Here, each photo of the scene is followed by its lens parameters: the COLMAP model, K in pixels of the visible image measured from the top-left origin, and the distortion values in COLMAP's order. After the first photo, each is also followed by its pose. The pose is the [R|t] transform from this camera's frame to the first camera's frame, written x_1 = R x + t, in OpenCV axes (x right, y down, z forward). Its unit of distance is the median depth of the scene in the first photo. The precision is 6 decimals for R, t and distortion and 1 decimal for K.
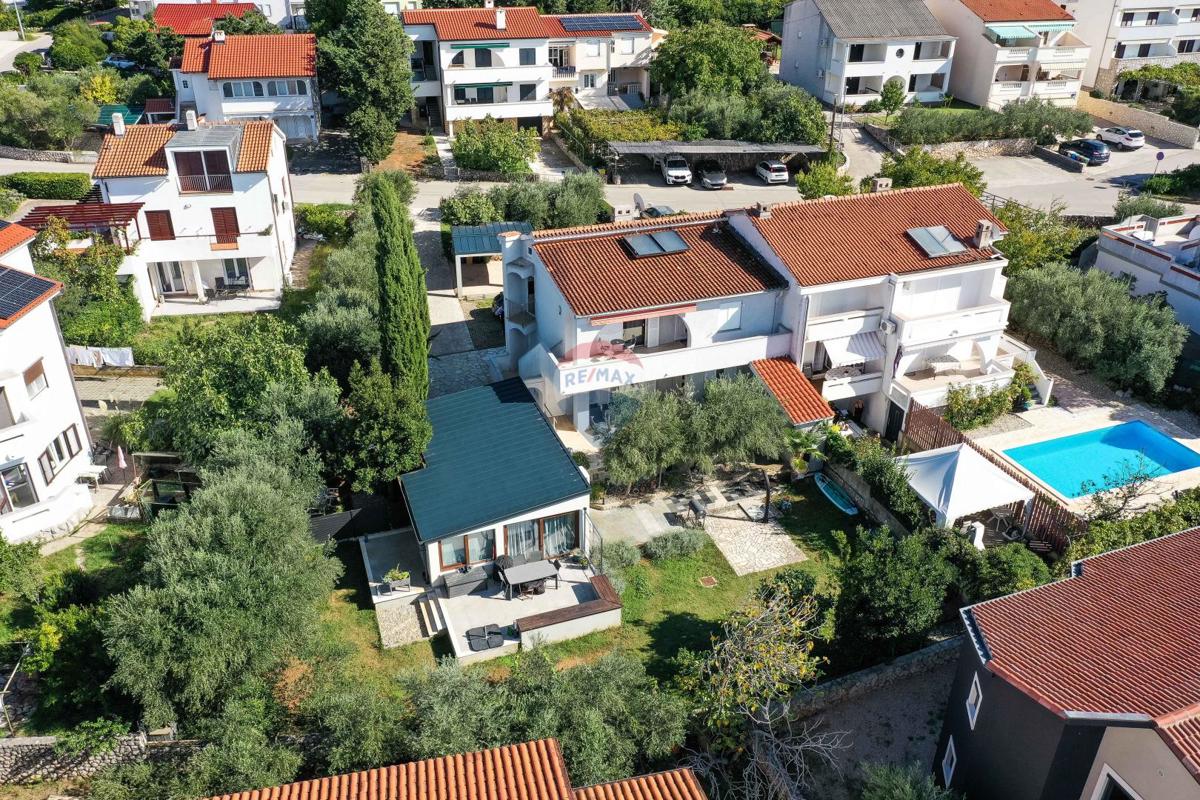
lens RADIAL K [[946.6, 0, 600.0], [0, 946.6, 400.0], [0, 0, 1]] dist [-0.009716, 0.000167]
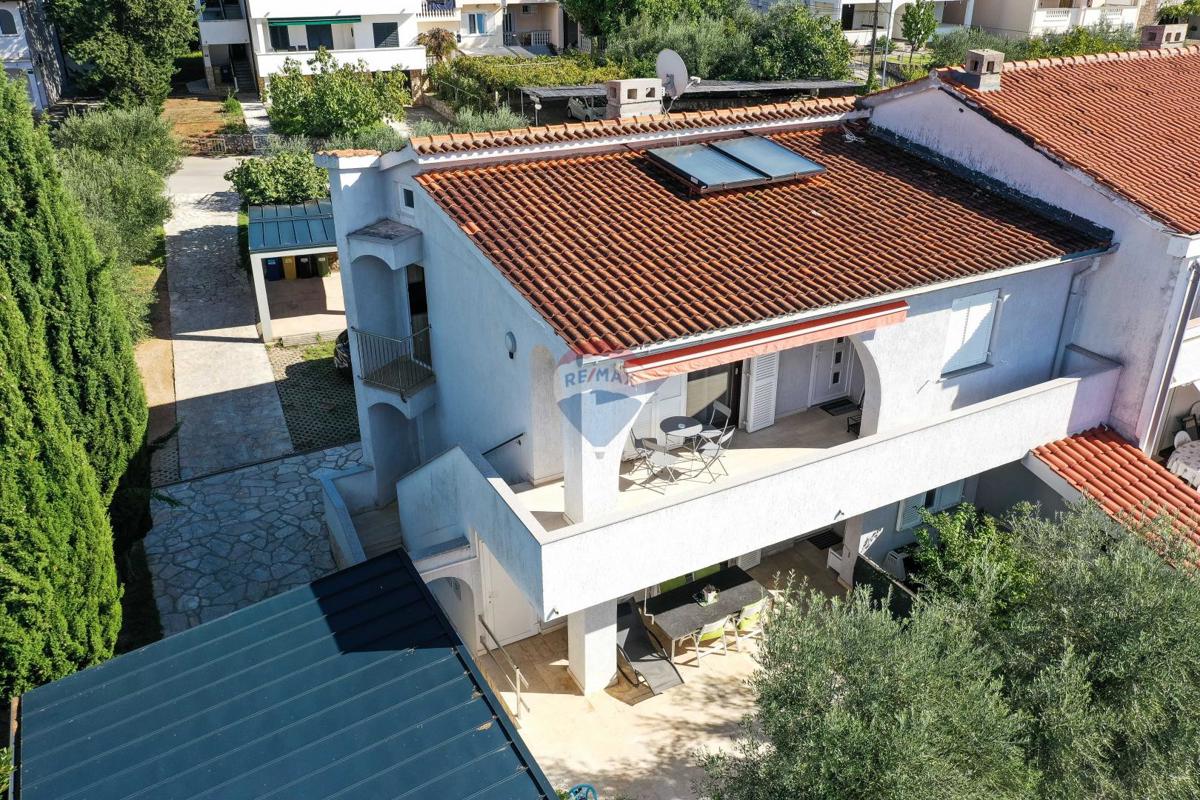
lens RADIAL K [[944.2, 0, 592.4], [0, 944.2, 391.1], [0, 0, 1]] dist [0.000998, 0.003876]
pose [[0.990640, -0.069299, 0.117600, -0.045830], [0.076176, 0.995575, -0.055023, -0.048734], [-0.113267, 0.063467, 0.991535, 0.561413]]
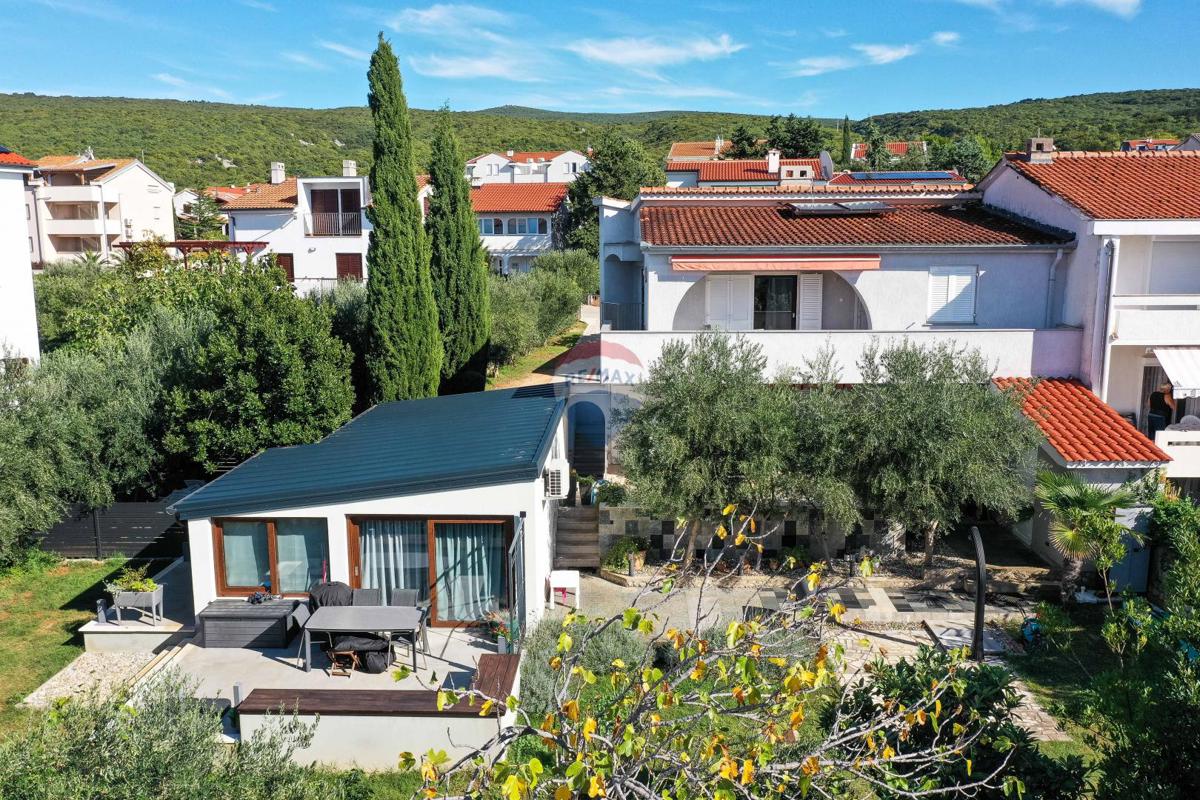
lens RADIAL K [[946.6, 0, 600.0], [0, 946.6, 400.0], [0, 0, 1]] dist [-0.009716, 0.000167]
pose [[0.924527, 0.048687, -0.377995, 0.135630], [-0.171562, 0.938801, -0.298696, 0.137793], [0.340319, 0.341002, 0.876299, 0.417624]]
